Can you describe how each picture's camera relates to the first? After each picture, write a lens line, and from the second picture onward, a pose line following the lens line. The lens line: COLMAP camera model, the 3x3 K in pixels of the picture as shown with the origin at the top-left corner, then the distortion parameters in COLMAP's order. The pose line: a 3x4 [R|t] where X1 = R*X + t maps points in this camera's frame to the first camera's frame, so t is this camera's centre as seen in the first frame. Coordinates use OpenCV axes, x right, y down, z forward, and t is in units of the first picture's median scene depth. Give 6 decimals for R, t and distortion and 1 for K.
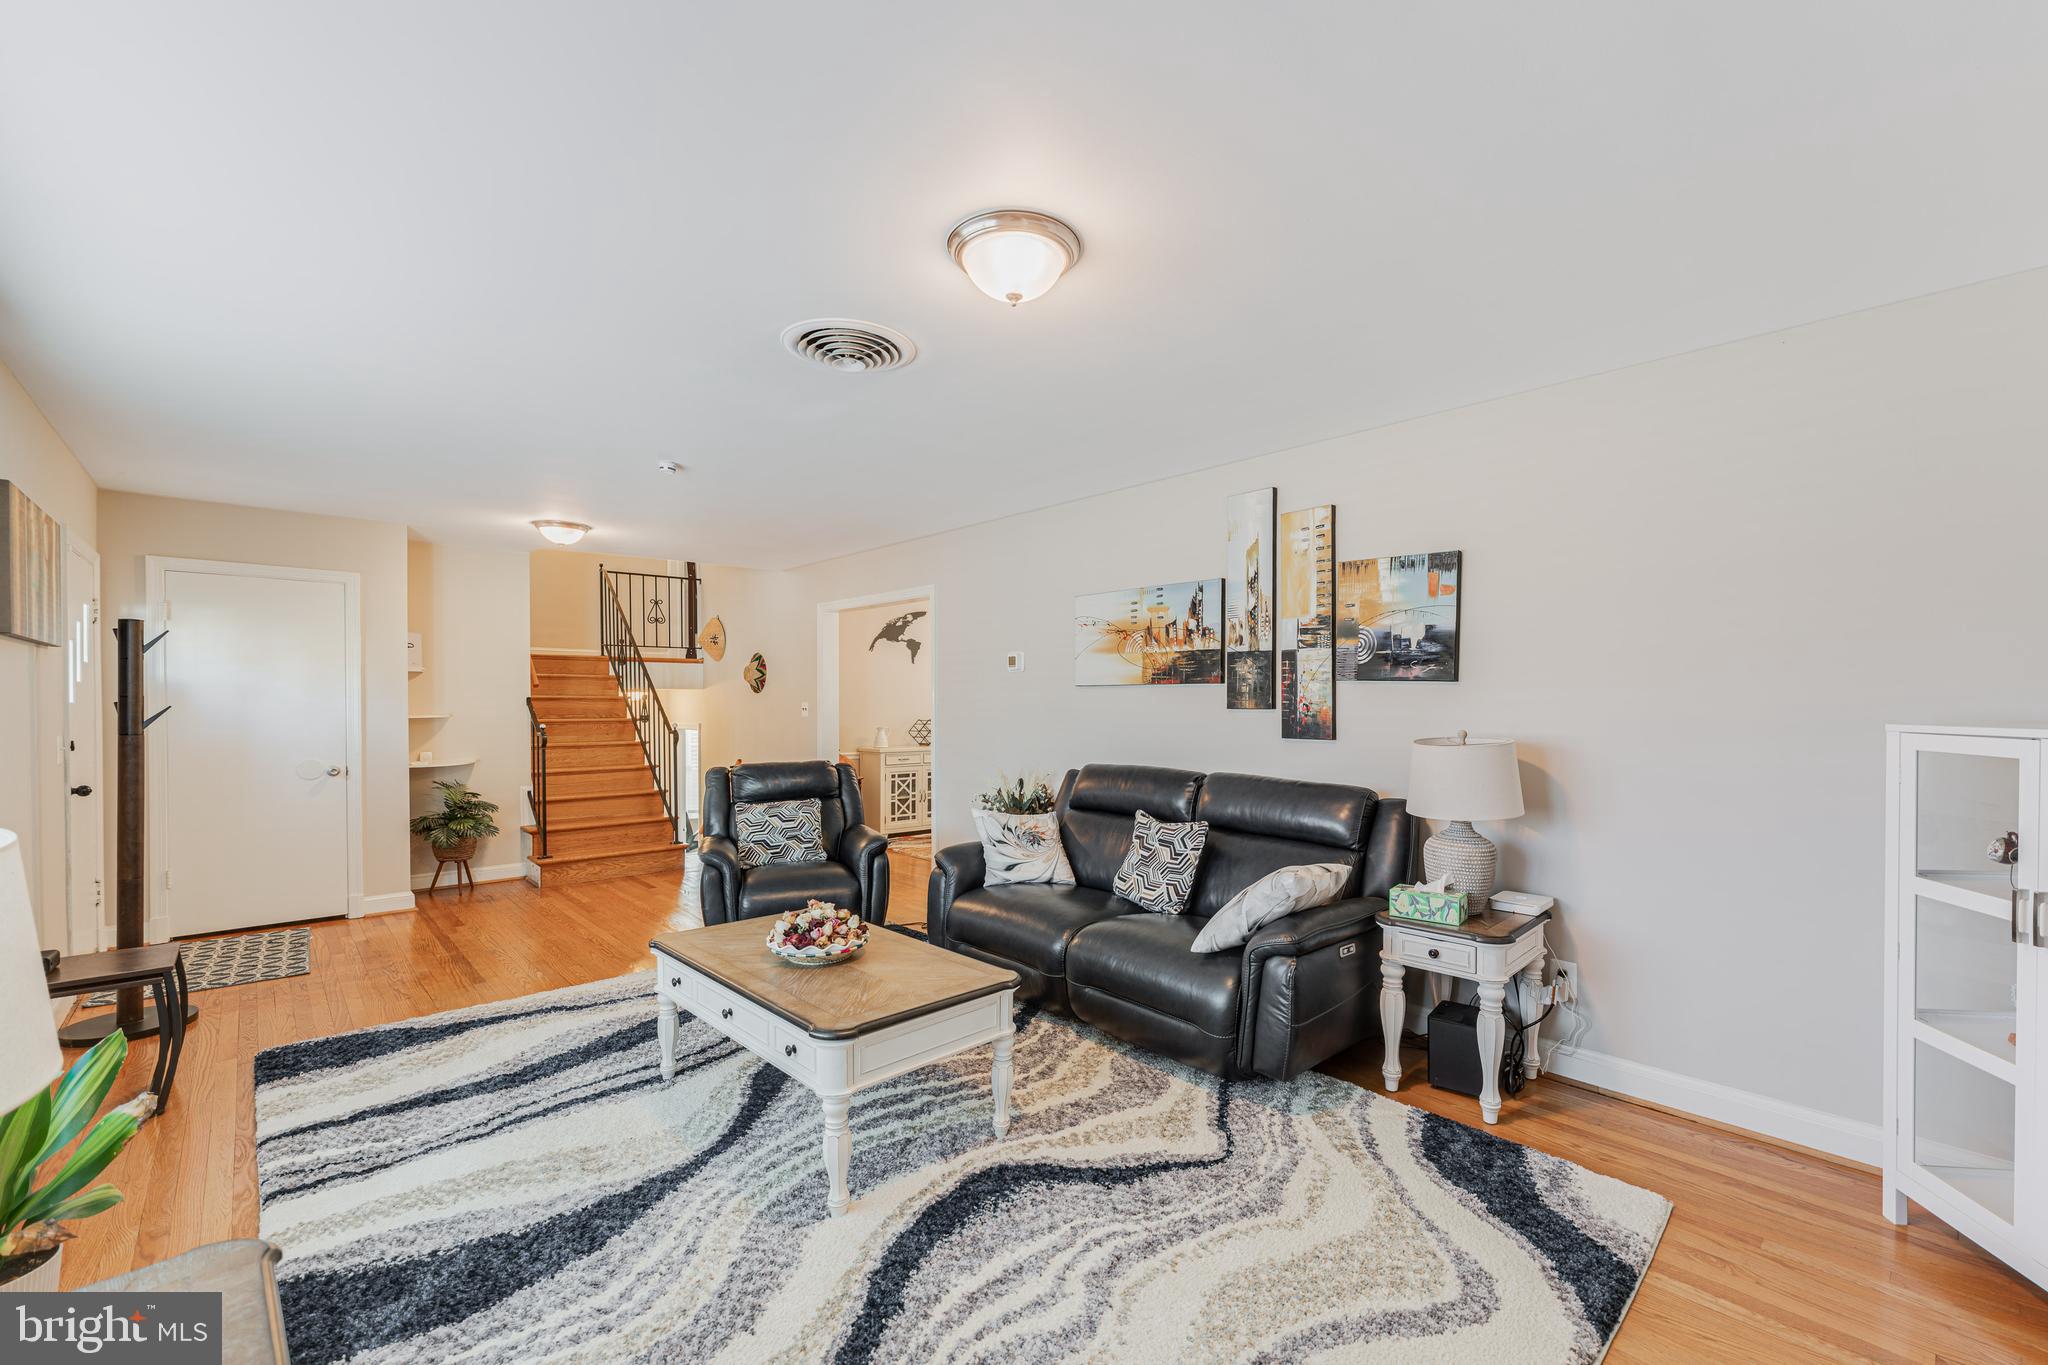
lens RADIAL K [[868.6, 0, 1040.5], [0, 868.6, 702.2], [0, 0, 1]] dist [0.013442, 0.000249]
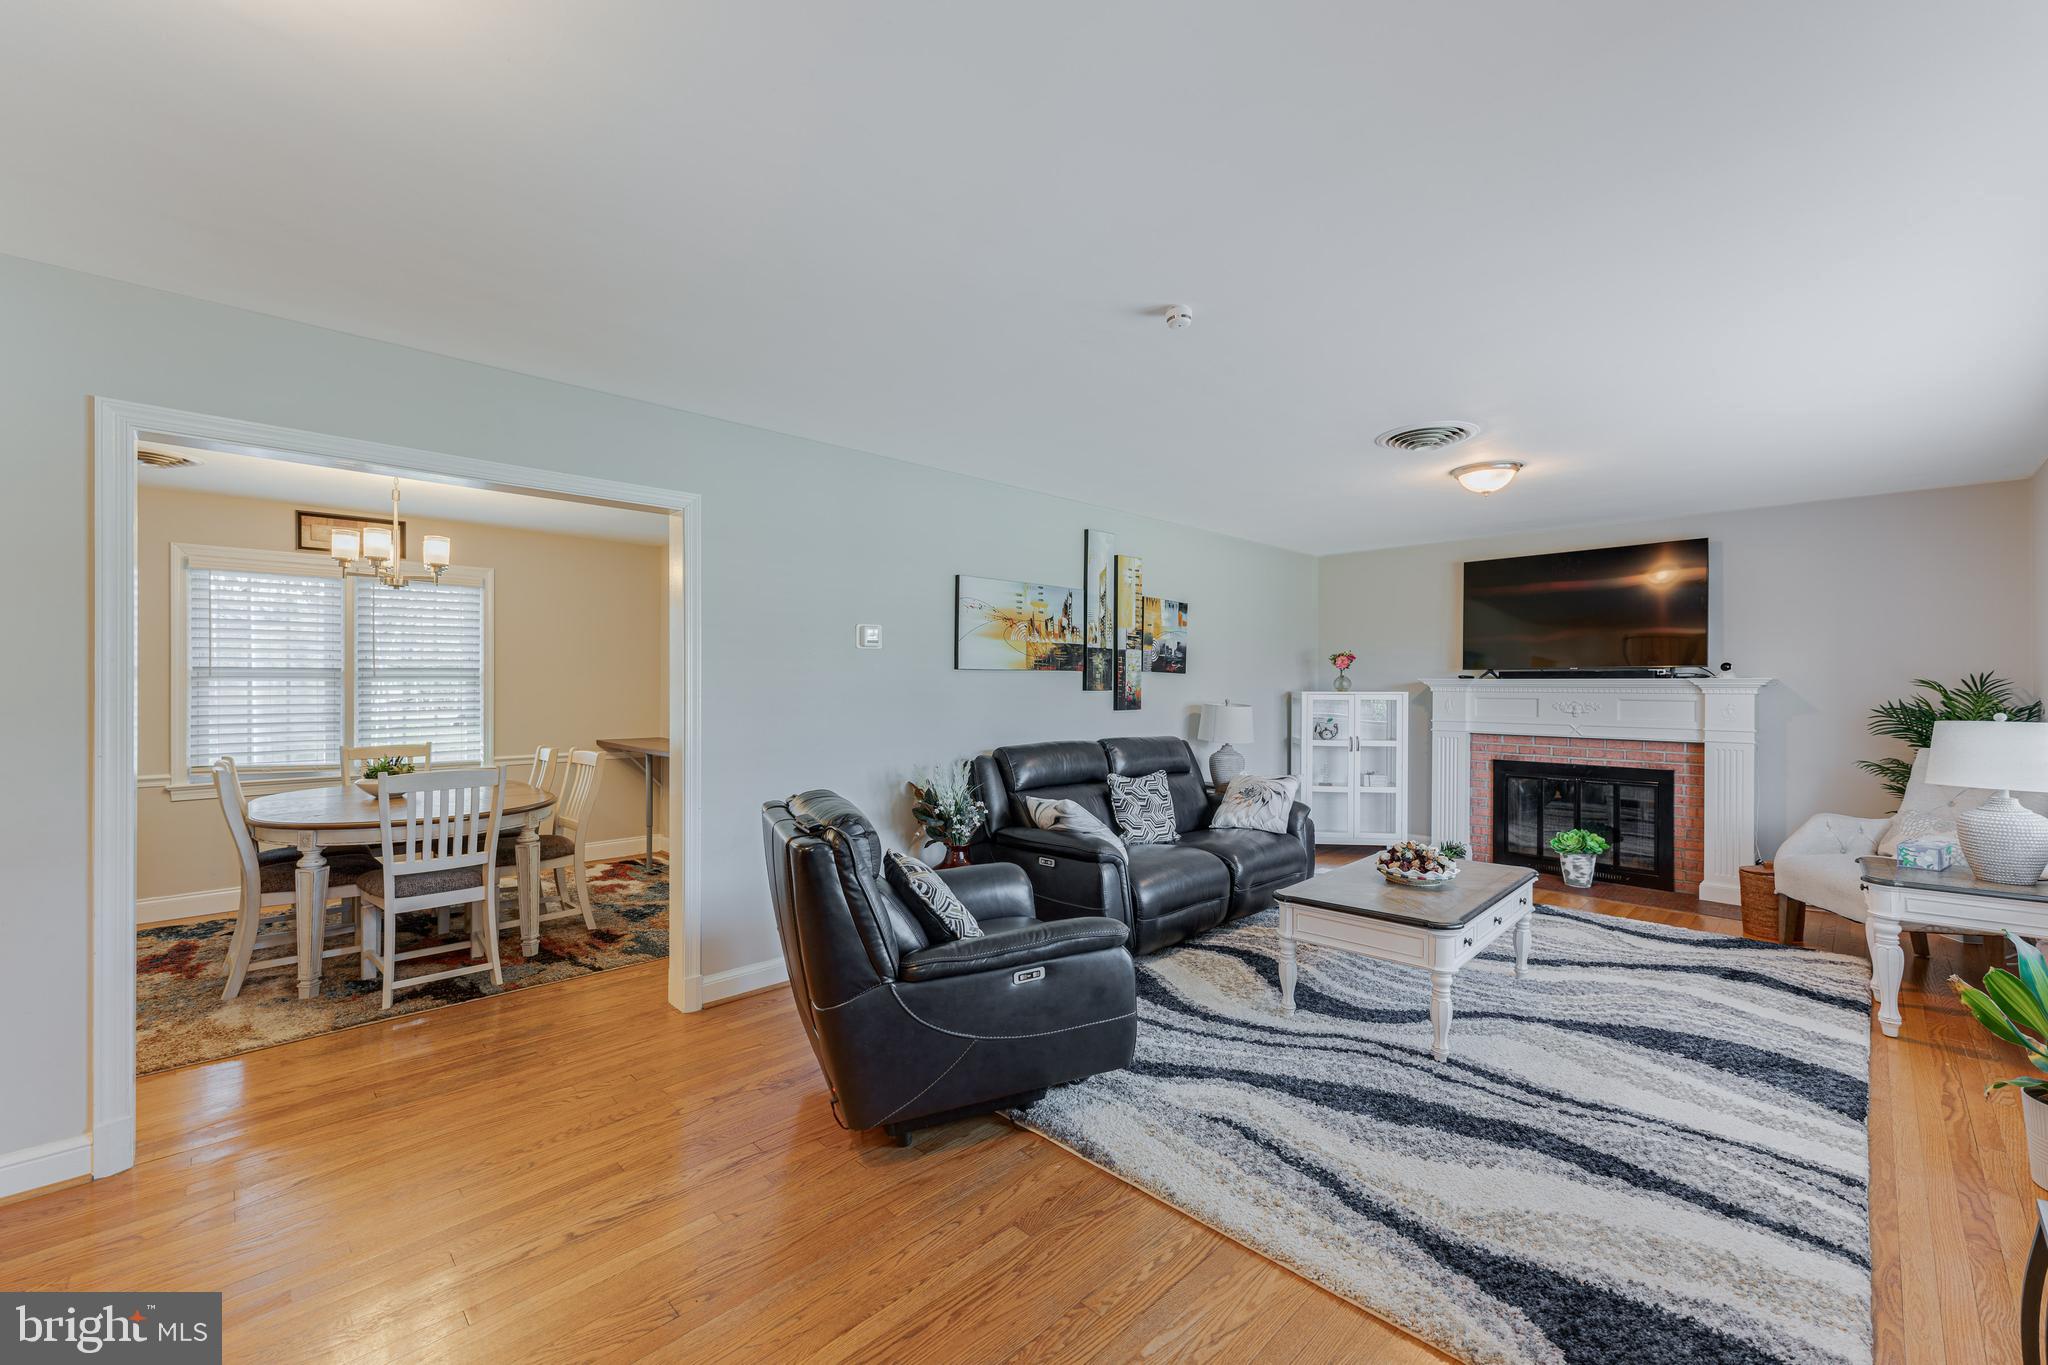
lens RADIAL K [[821.8, 0, 1033.3], [0, 821.8, 682.4], [0, 0, 1]] dist [0.000520, 0.000214]
pose [[-0.036825, 0.003697, 0.999315, -1.092677], [0.004648, 0.999983, -0.003528, -0.000985], [-0.999311, 0.004515, -0.036842, 1.210974]]
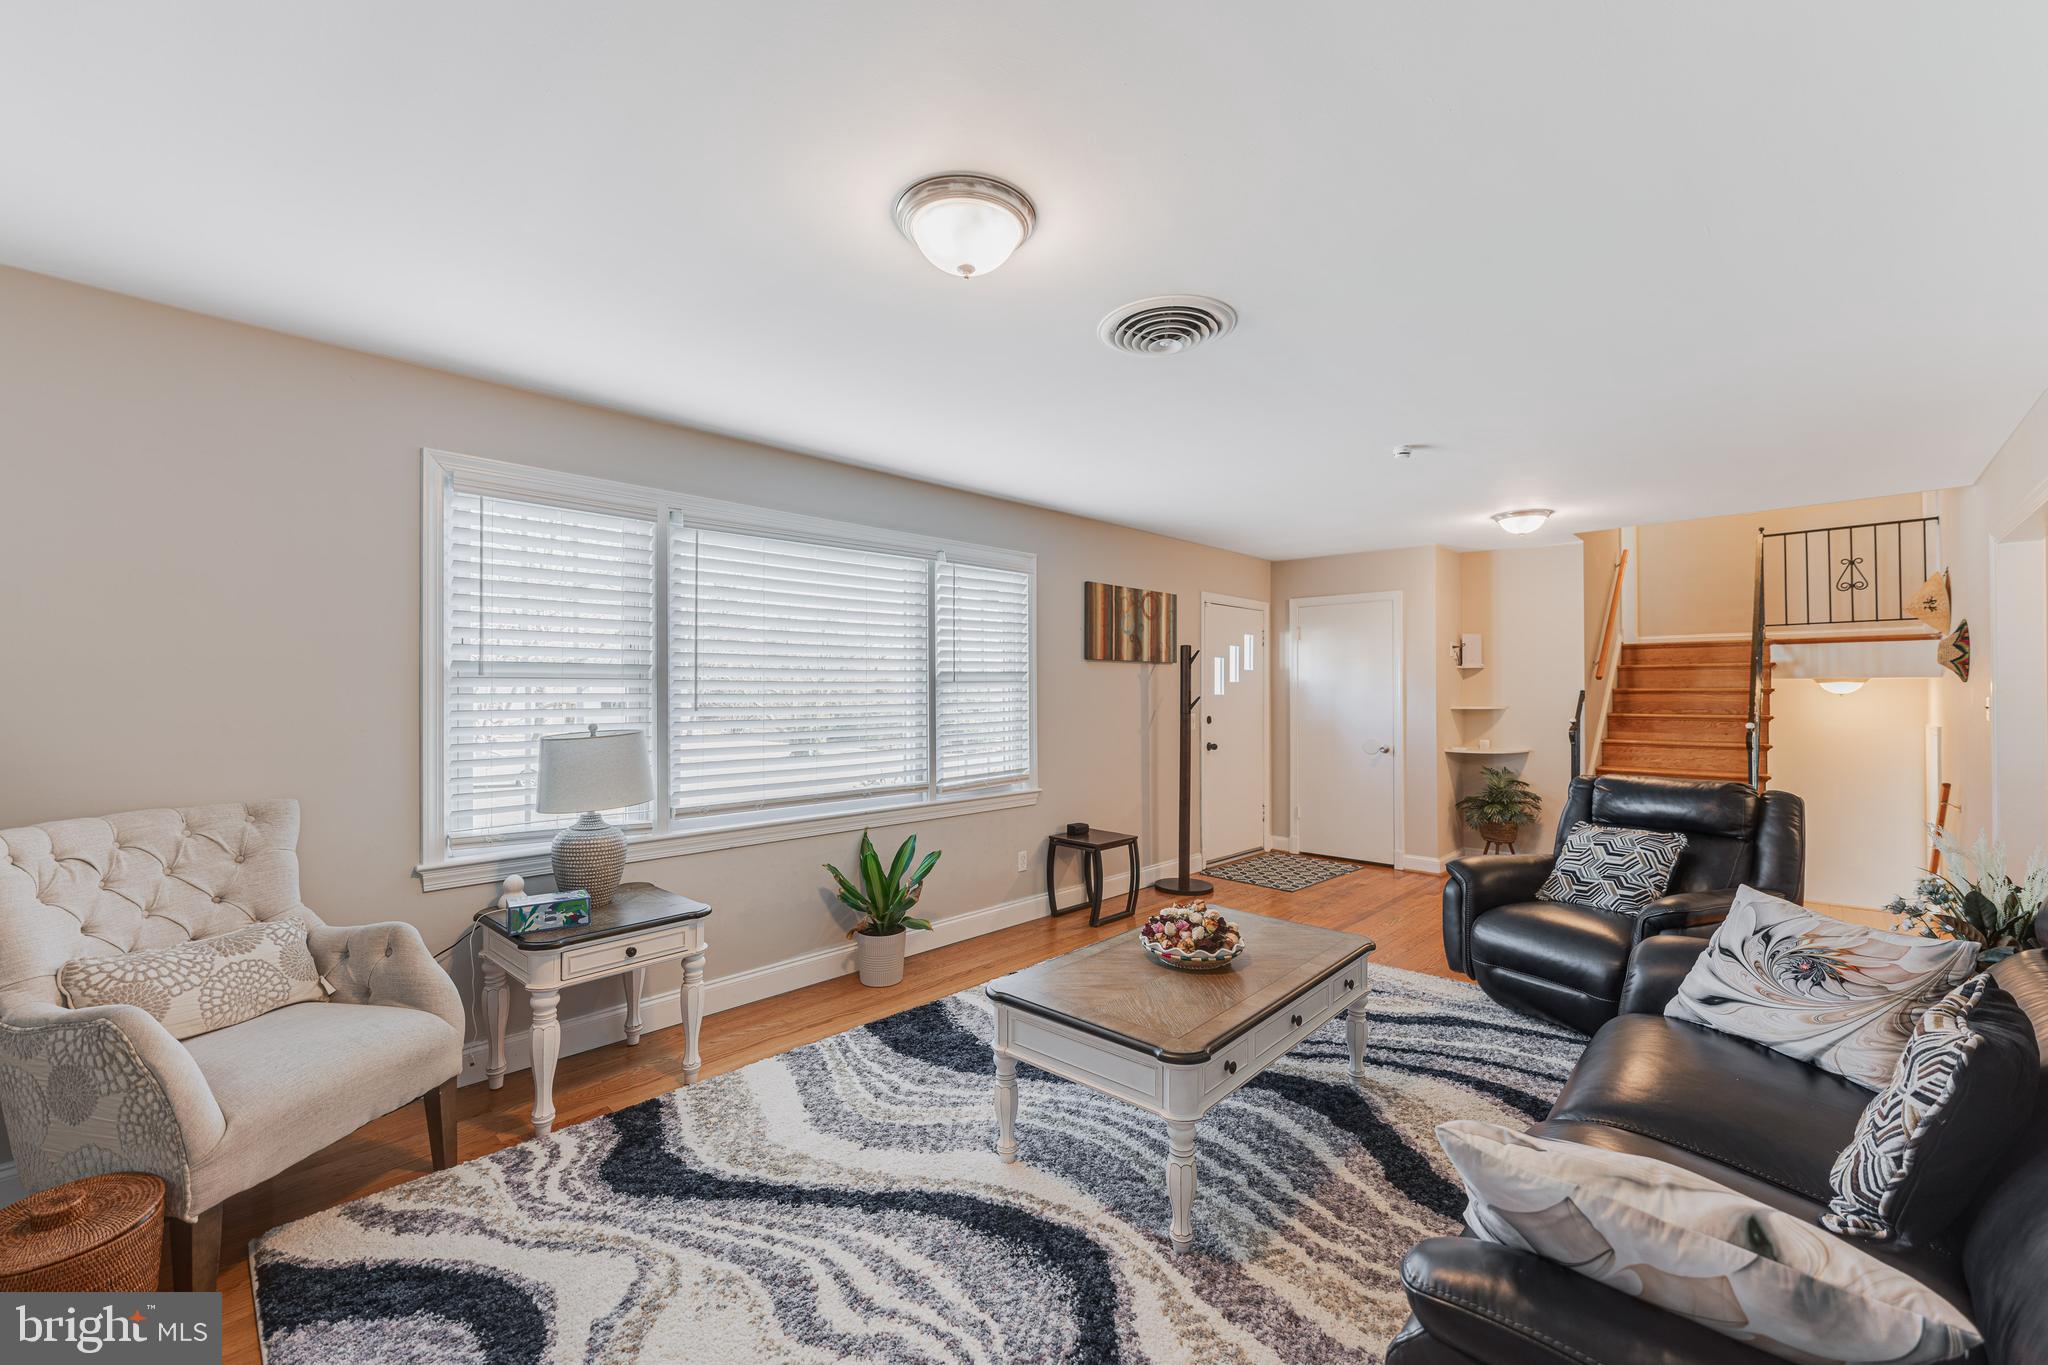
lens RADIAL K [[821.8, 0, 1033.3], [0, 821.8, 682.4], [0, 0, 1]] dist [0.000520, 0.000214]
pose [[0.061434, -0.013271, -0.998023, 0.482514], [-0.003596, 0.999902, -0.013518, 0.000280], [0.998105, 0.004419, 0.061380, 0.577801]]
